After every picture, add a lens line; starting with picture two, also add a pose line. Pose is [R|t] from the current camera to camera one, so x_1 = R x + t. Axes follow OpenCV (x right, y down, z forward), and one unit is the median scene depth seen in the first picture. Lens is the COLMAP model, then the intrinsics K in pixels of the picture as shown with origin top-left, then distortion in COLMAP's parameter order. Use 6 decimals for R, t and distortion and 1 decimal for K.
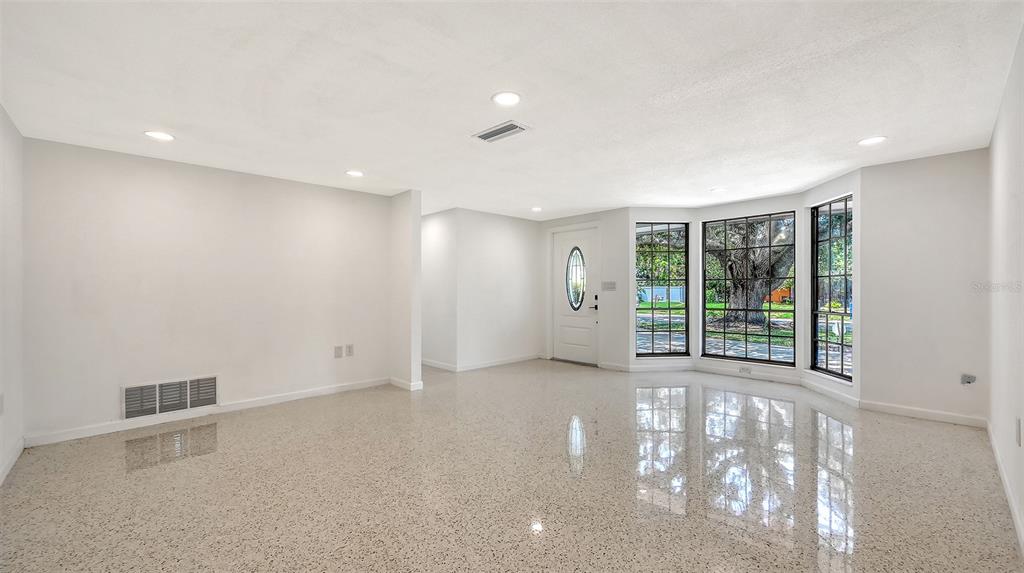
lens RADIAL K [[414.9, 0, 518.4], [0, 414.9, 291.6], [0, 0, 1]] dist [-0.009672, -0.000047]
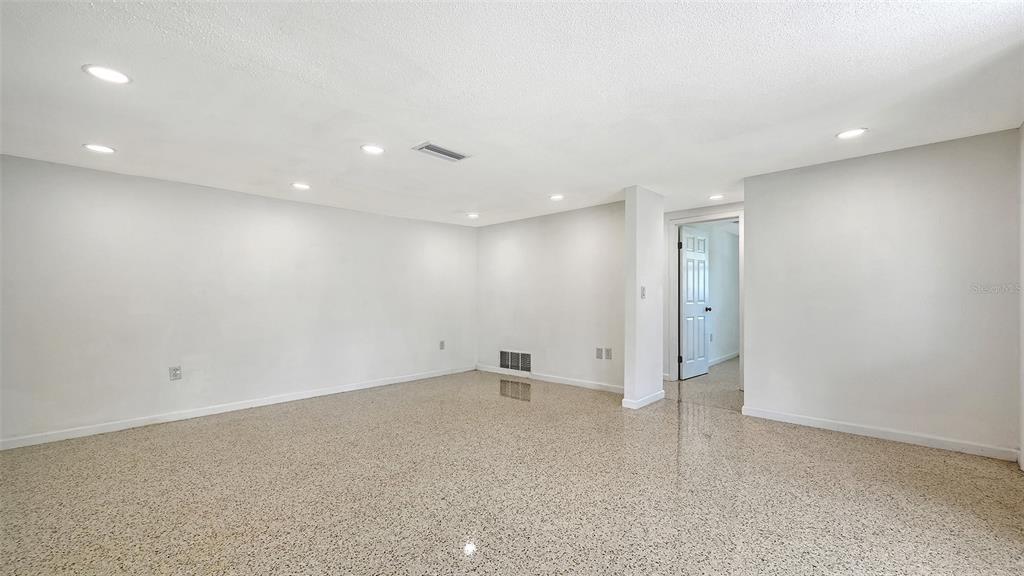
lens RADIAL K [[414.9, 0, 518.2], [0, 414.9, 291.2], [0, 0, 1]] dist [-0.009672, -0.000047]
pose [[0.032309, -0.012480, -0.999400, 0.820211], [0.002687, 0.999920, -0.012399, -0.008622], [0.999474, -0.002285, 0.032340, 0.920804]]
